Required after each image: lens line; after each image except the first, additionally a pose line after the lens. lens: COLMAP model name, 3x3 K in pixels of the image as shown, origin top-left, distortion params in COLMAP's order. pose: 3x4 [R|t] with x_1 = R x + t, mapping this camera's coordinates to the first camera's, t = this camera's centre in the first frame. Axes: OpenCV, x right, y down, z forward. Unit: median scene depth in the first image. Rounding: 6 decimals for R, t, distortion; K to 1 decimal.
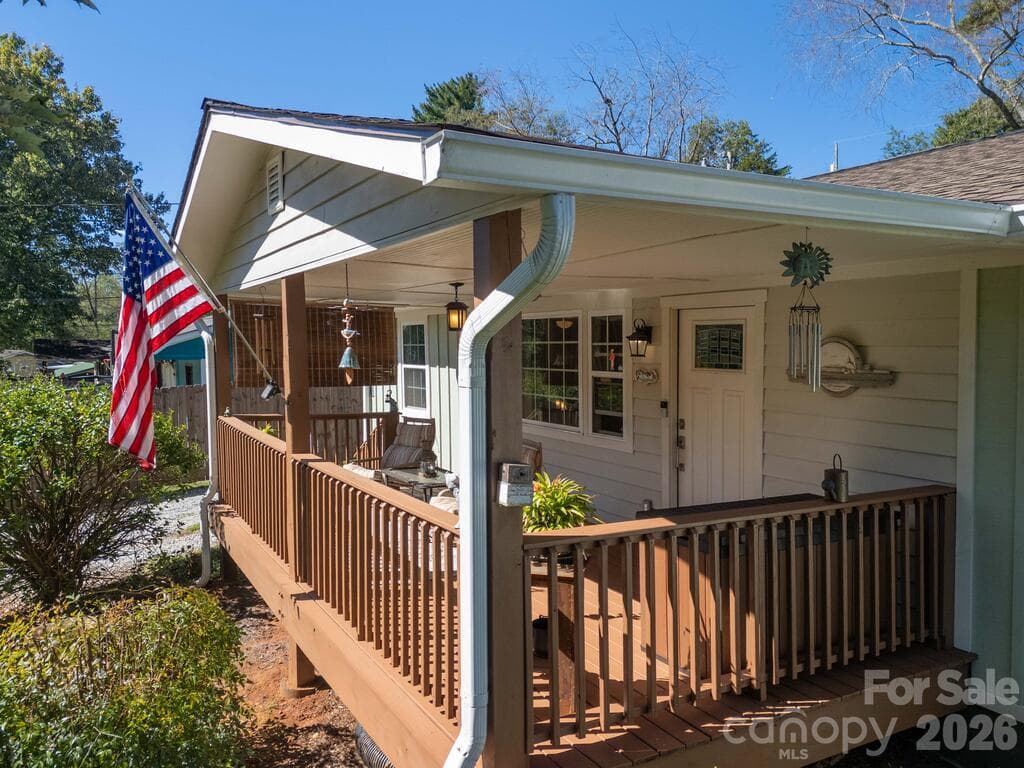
lens RADIAL K [[747.8, 0, 508.9], [0, 747.8, 375.2], [0, 0, 1]] dist [0.033607, -0.006305]
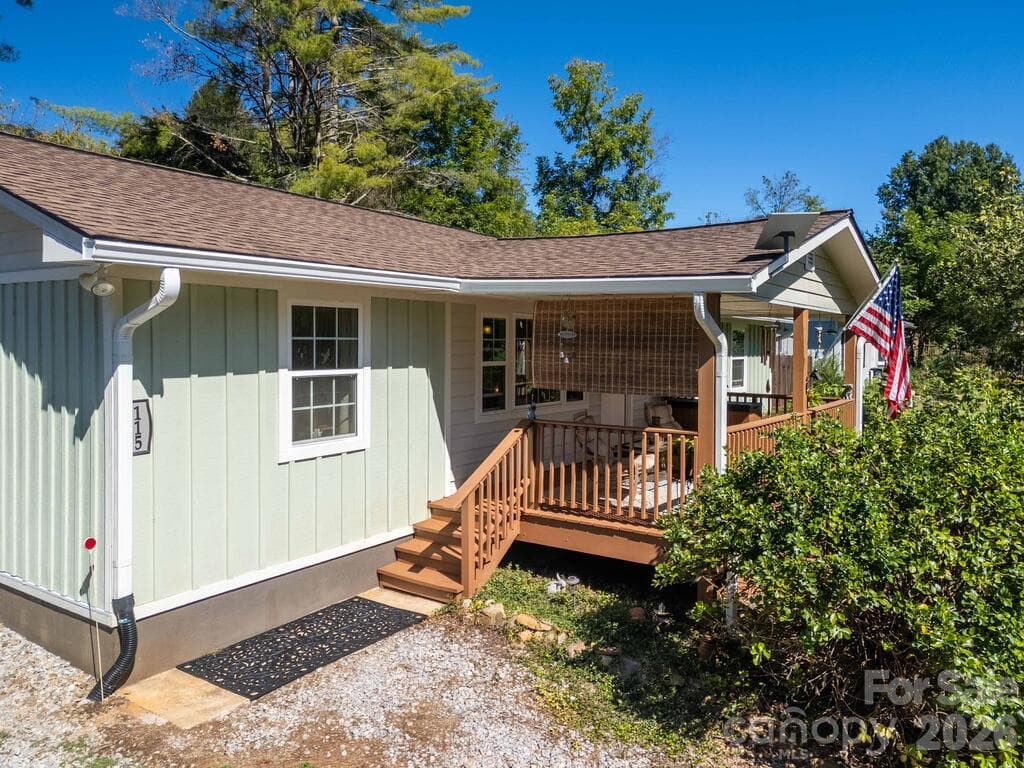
lens RADIAL K [[758.2, 0, 509.0], [0, 758.2, 352.3], [0, 0, 1]] dist [0.025372, -0.008466]
pose [[-0.424454, -0.017509, 0.905280, -1.121131], [0.027587, 0.999099, 0.032258, -0.065894], [-0.905029, 0.038665, -0.423589, 1.557869]]
